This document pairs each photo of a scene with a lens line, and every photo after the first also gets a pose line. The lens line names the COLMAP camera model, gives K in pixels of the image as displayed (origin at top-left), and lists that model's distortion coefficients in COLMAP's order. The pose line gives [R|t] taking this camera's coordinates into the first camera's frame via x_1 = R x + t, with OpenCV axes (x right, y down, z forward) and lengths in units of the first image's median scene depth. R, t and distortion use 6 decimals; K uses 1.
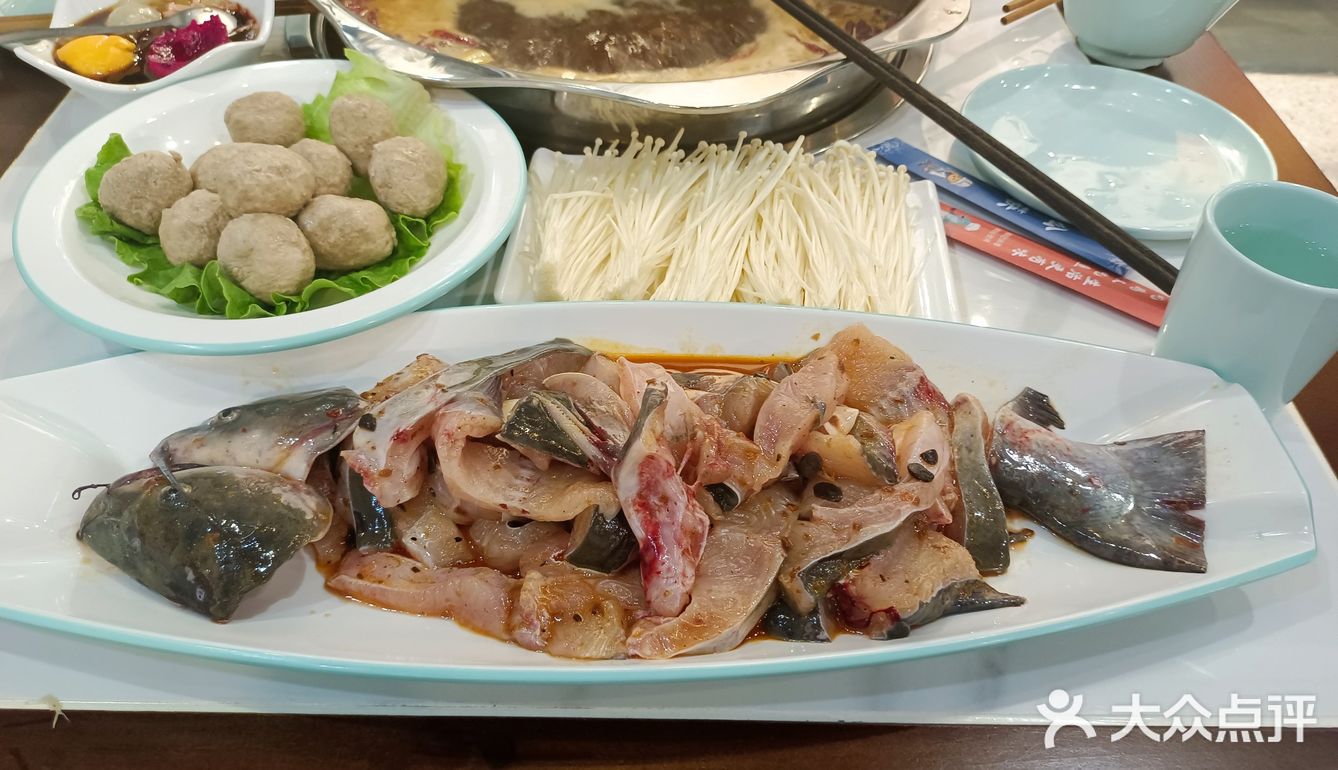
lens RADIAL K [[1028.2, 0, 669.0], [0, 1028.2, 385.0], [0, 0, 1]] dist [0.091838, -0.206787]
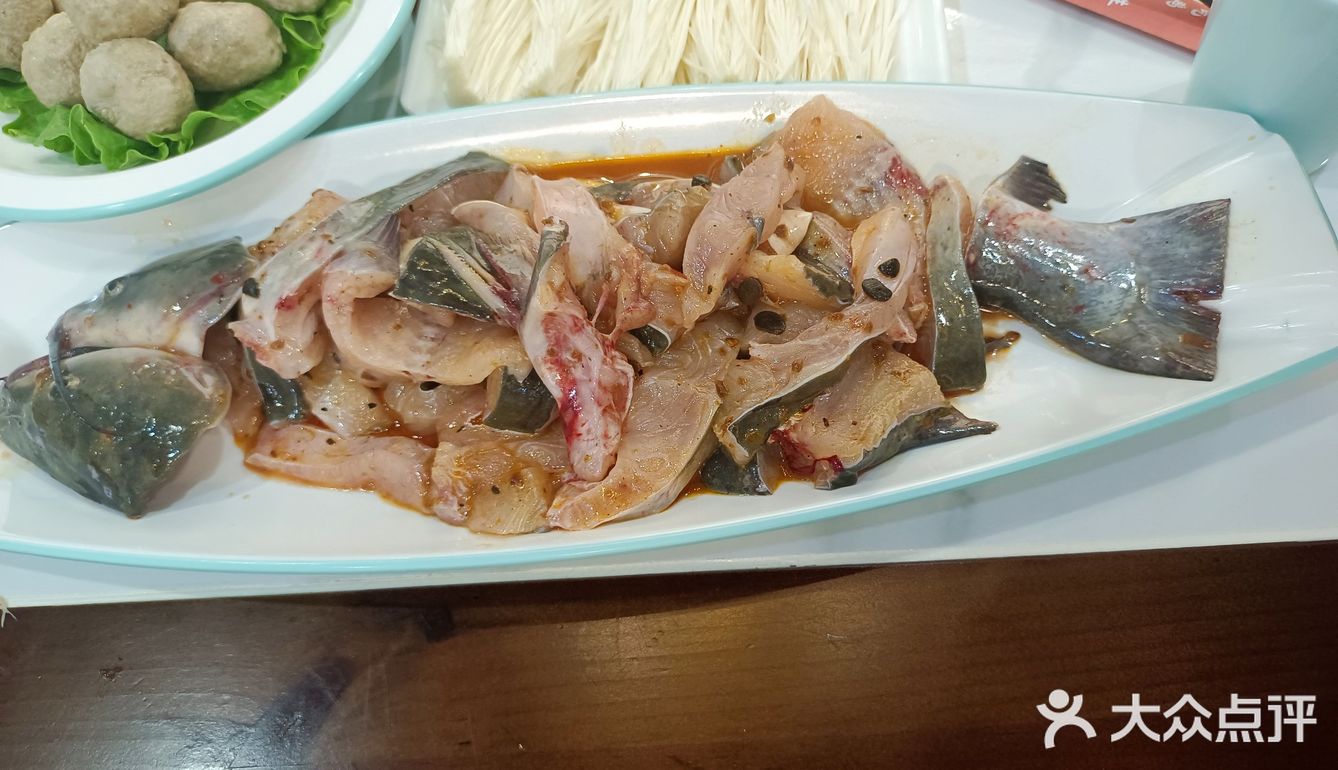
lens RADIAL K [[1028.2, 0, 669.0], [0, 1028.2, 385.0], [0, 0, 1]] dist [0.091838, -0.206787]
pose [[0.992096, -0.075779, -0.100014, 0.151545], [0.101084, 0.954895, 0.279207, -0.098259], [0.074345, -0.287110, 0.955008, 0.139444]]
